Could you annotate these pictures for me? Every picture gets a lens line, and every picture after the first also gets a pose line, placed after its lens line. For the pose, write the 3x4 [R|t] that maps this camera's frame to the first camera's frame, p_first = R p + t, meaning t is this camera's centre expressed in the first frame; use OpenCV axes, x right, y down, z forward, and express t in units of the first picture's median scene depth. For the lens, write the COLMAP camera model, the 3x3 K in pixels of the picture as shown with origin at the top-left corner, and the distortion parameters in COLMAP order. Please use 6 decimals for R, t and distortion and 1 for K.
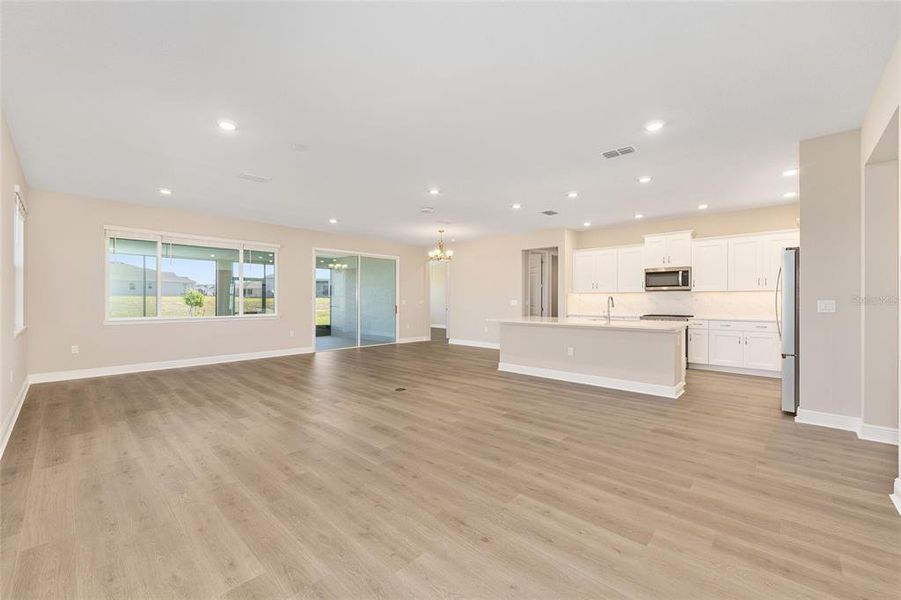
lens RADIAL K [[361.2, 0, 450.9], [0, 361.2, 301.1], [0, 0, 1]] dist [-0.003690, 0.001564]
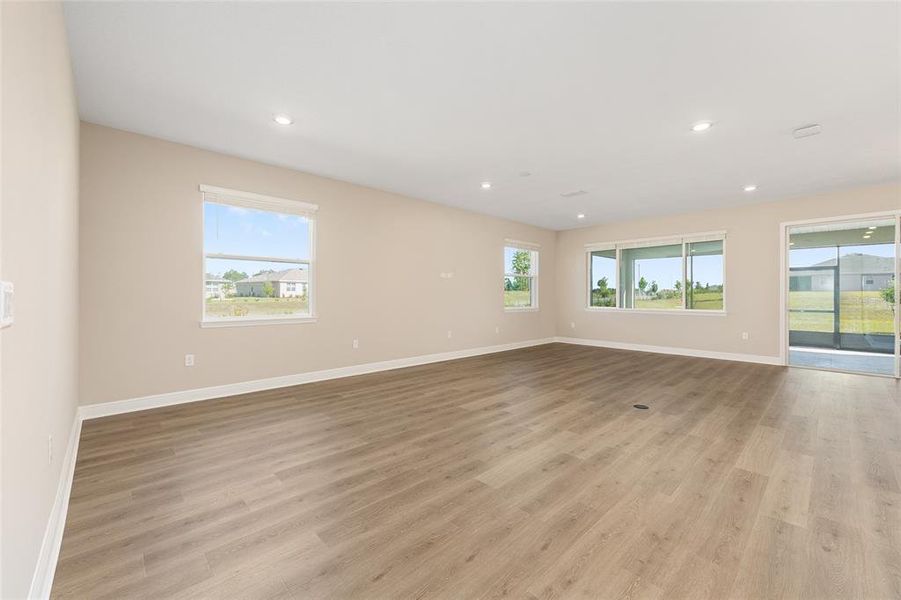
lens RADIAL K [[361.2, 0, 455.3], [0, 361.2, 295.5], [0, 0, 1]] dist [-0.003690, 0.001564]
pose [[-0.053592, 0.001722, -0.998561, 0.874471], [-0.003302, 0.999993, 0.001902, 0.000253], [0.998557, 0.003399, -0.053586, 0.821524]]
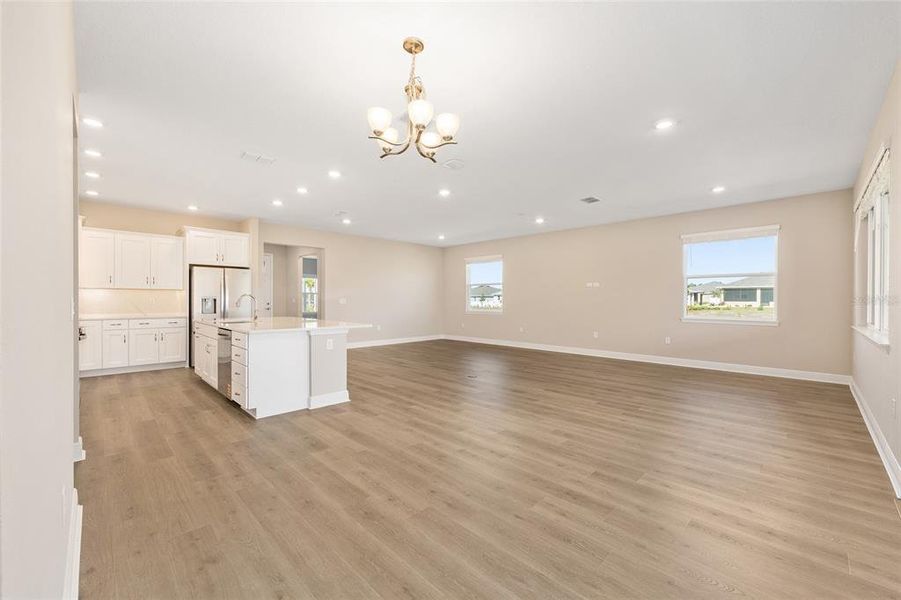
lens RADIAL K [[362.6, 0, 449.8], [0, 362.6, 301.8], [0, 0, 1]] dist [-0.012334, 0.000039]
pose [[-0.999105, -0.003186, 0.042168, -0.148560], [-0.003066, 0.999991, 0.002913, 0.003151], [-0.042177, 0.002781, -0.999106, 2.808393]]
